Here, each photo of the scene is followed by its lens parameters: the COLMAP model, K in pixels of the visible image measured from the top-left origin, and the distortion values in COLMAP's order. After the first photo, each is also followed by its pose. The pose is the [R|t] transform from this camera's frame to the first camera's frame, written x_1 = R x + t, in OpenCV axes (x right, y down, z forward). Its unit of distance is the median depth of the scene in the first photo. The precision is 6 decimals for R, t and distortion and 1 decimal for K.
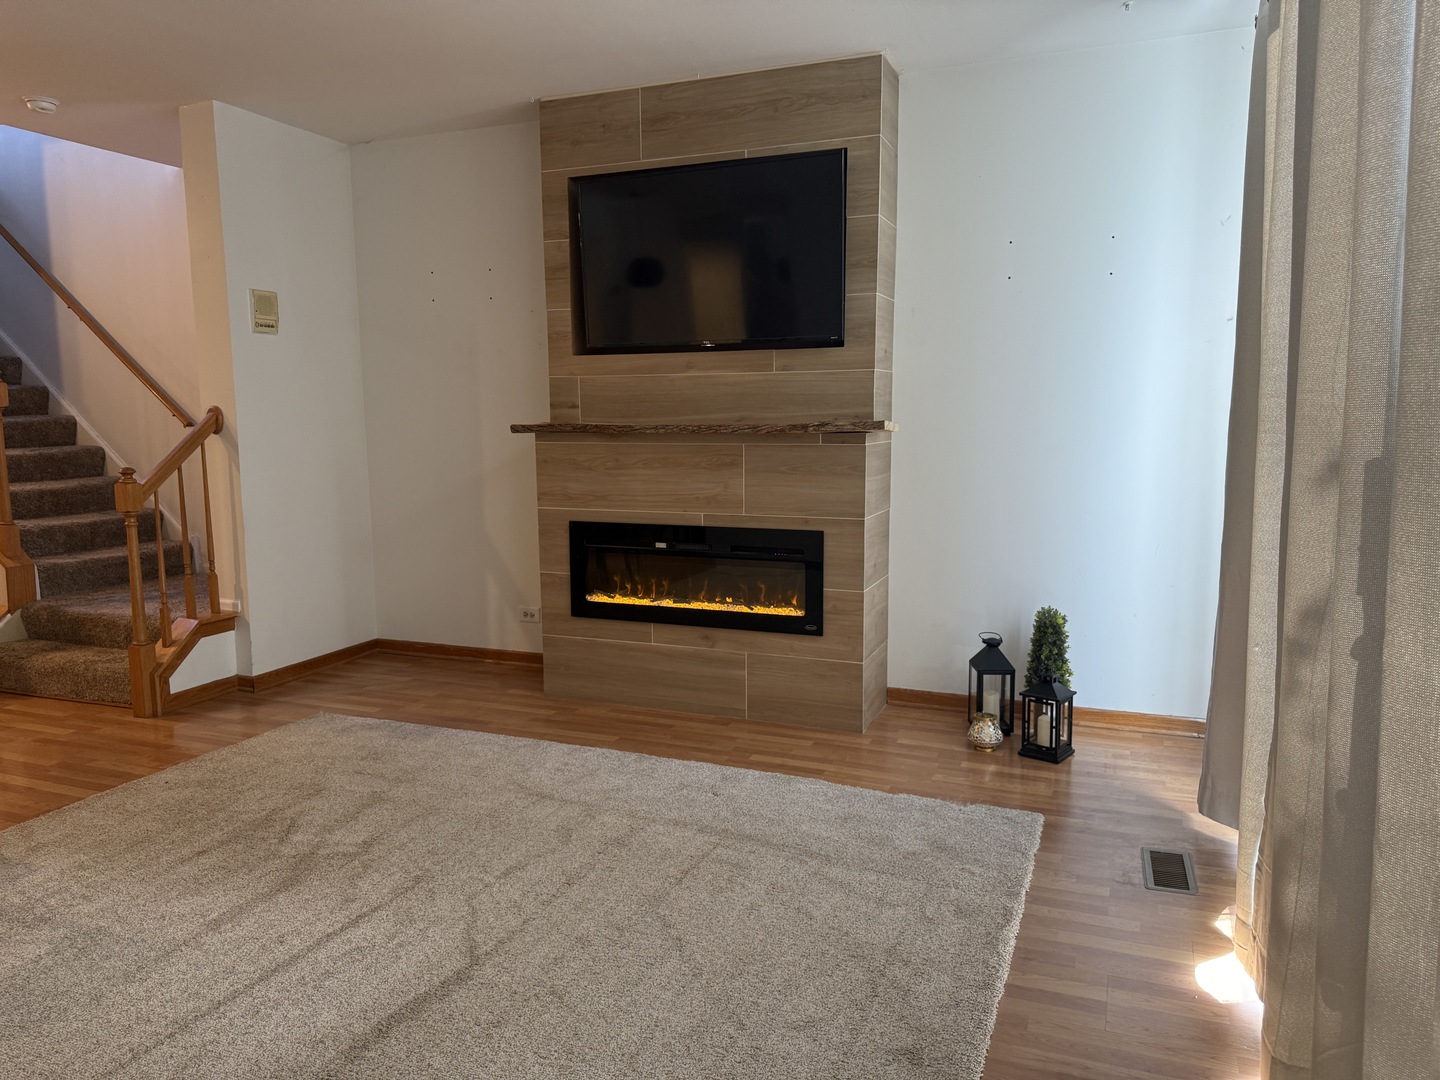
lens RADIAL K [[1005.6, 0, 719.3], [0, 1005.6, 548.2], [0, 0, 1]] dist [0.115003, -0.177752]
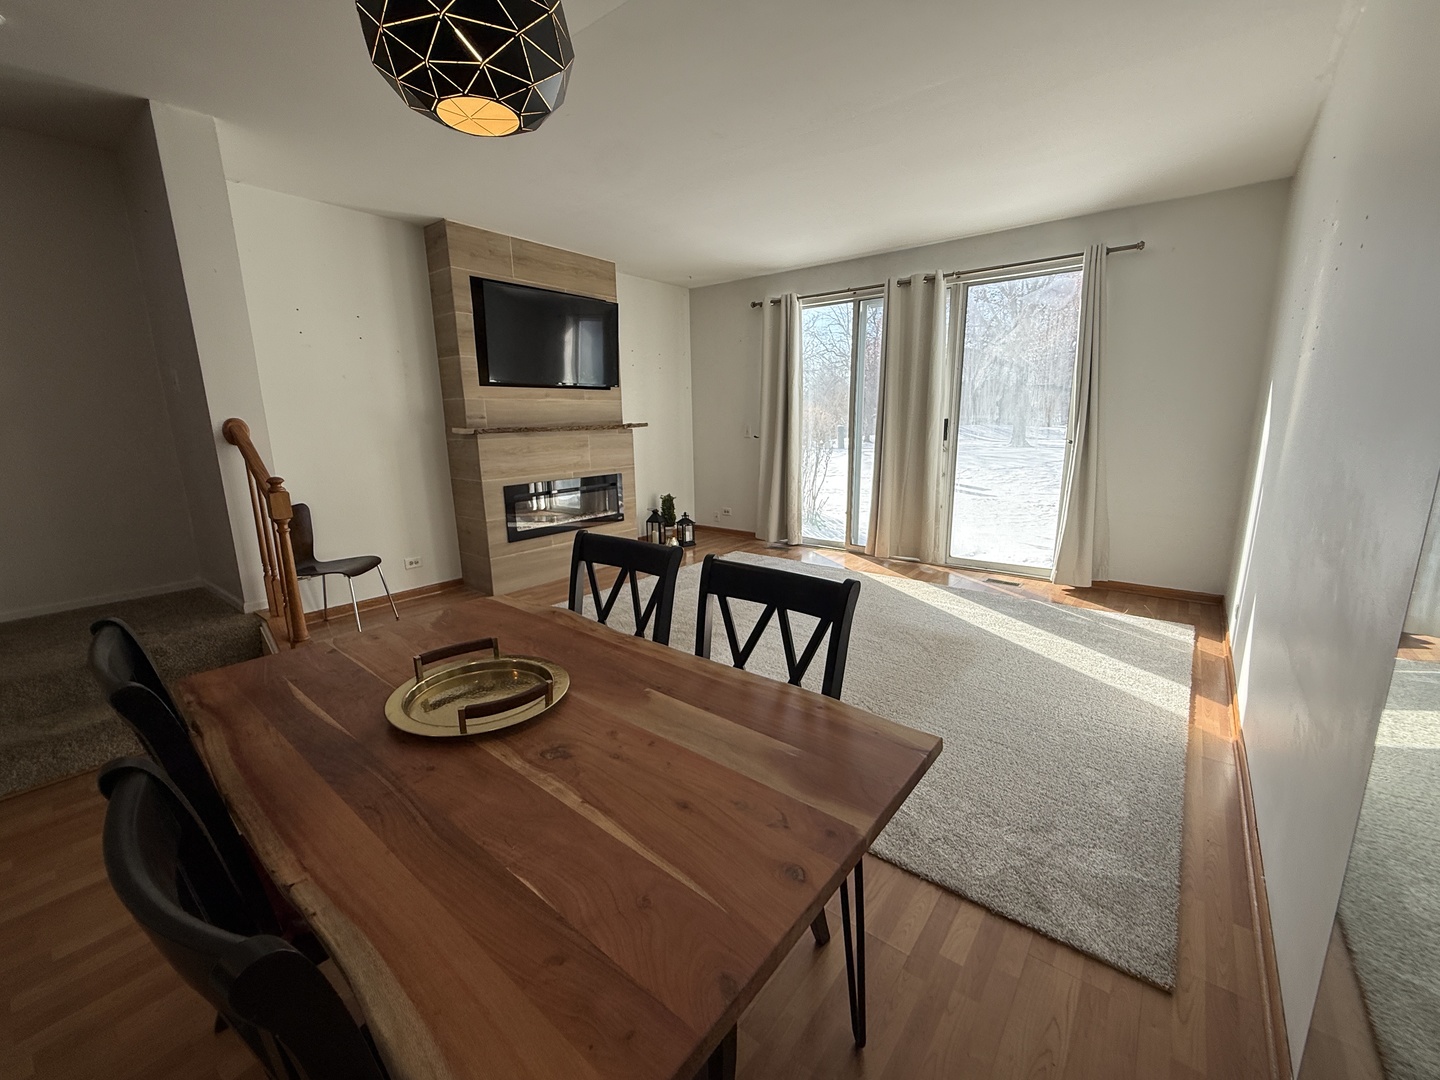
lens RADIAL K [[586.3, 0, 720.0], [0, 586.3, 540.0], [0, 0, 1]] dist [0.000515, 0.000207]
pose [[0.283441, -0.194844, 0.938987, -1.038603], [0.142743, 0.976807, 0.159604, -0.046680], [-0.948307, 0.088795, 0.304680, 0.393064]]
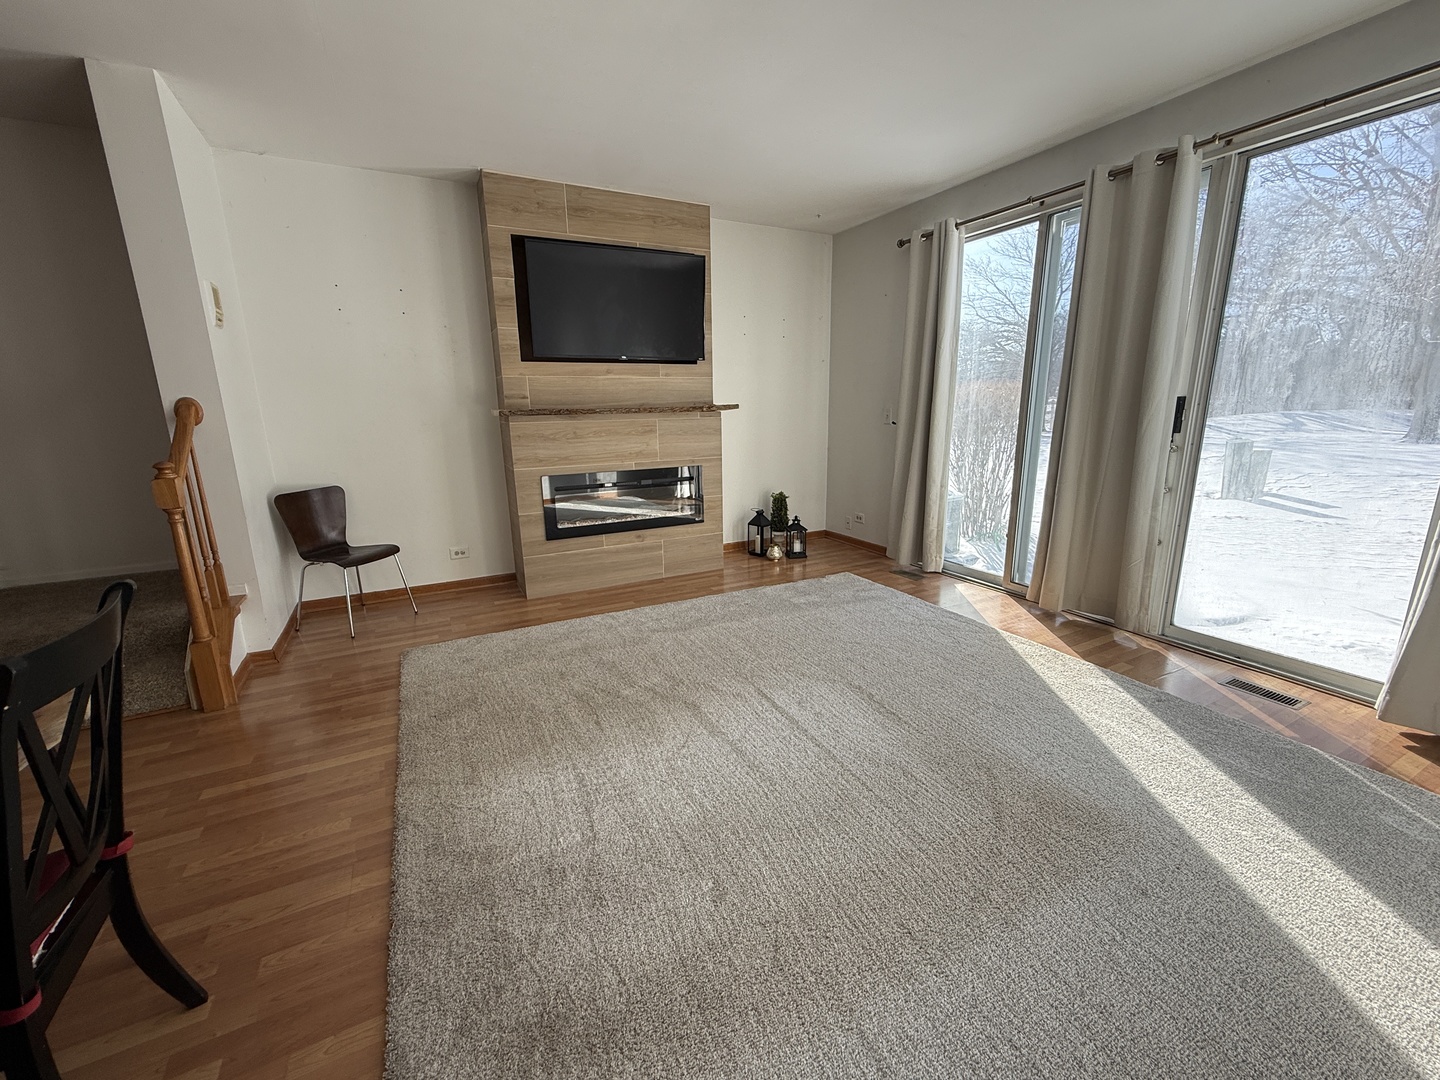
lens RADIAL K [[586.3, 0, 720.0], [0, 586.3, 540.0], [0, 0, 1]] dist [0.000515, 0.000207]
pose [[0.649282, -0.176405, 0.739807, -0.666722], [0.115240, 0.984317, 0.133570, -0.021236], [-0.751766, -0.001469, 0.659428, 0.254688]]
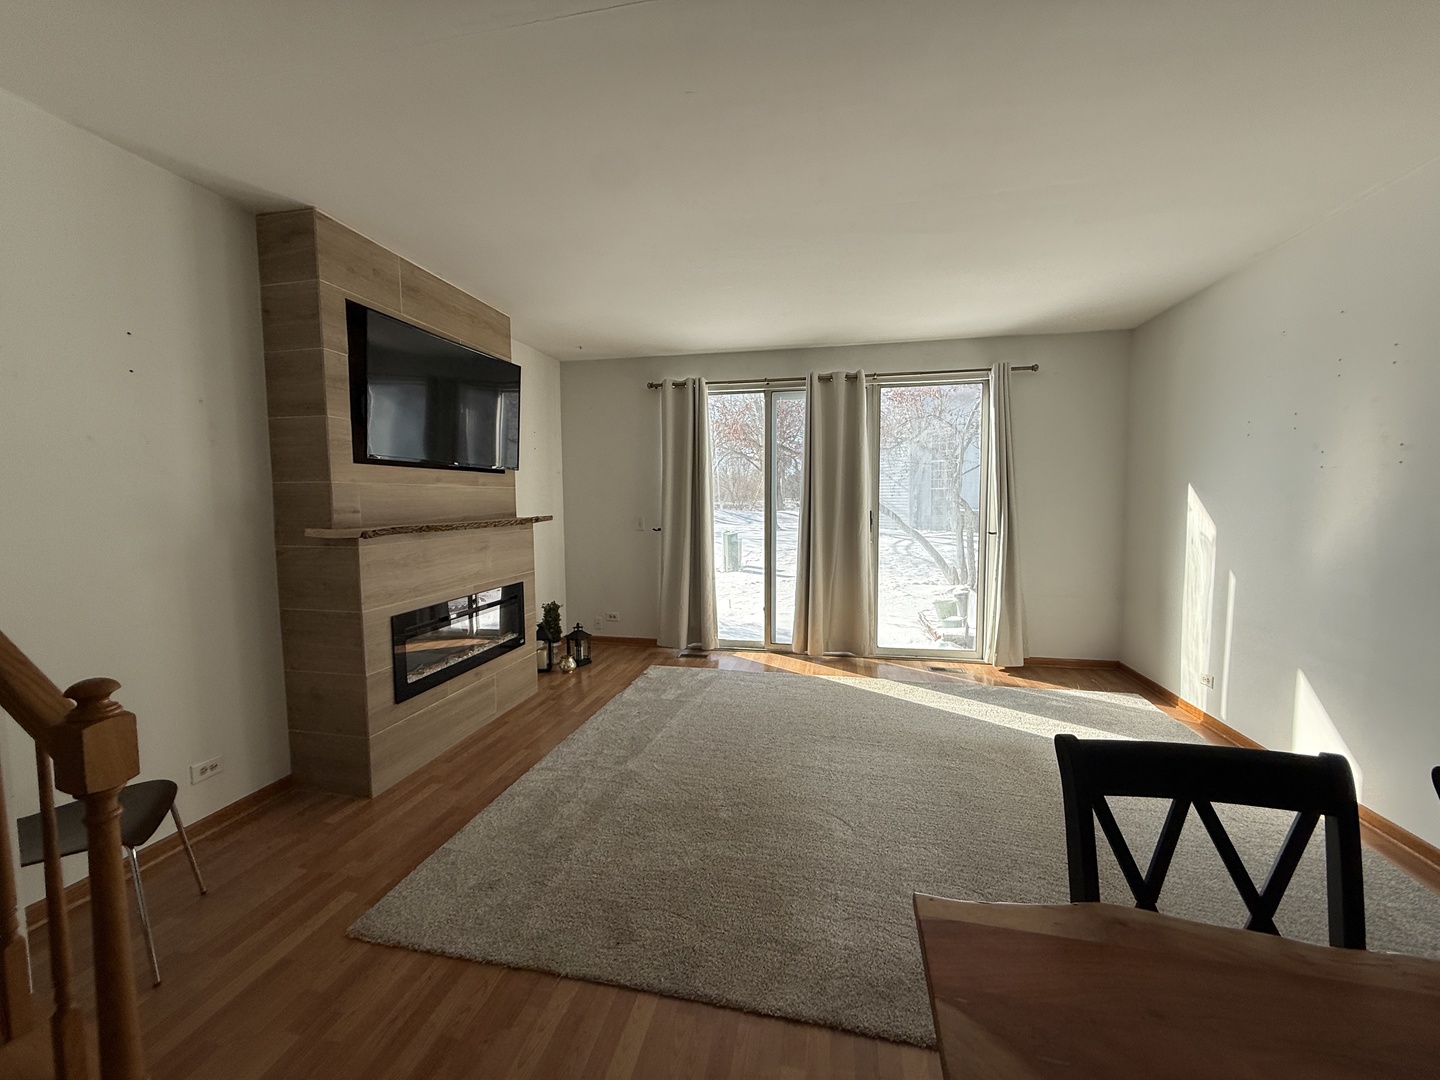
lens RADIAL K [[570.4, 0, 716.6], [0, 570.4, 540.1], [0, 0, 1]] dist [0.000806, 0.000234]
pose [[-0.172986, -0.063306, 0.982888, -0.850794], [0.141618, 0.985964, 0.088428, -0.118889], [-0.974690, 0.154491, -0.161592, 0.793281]]
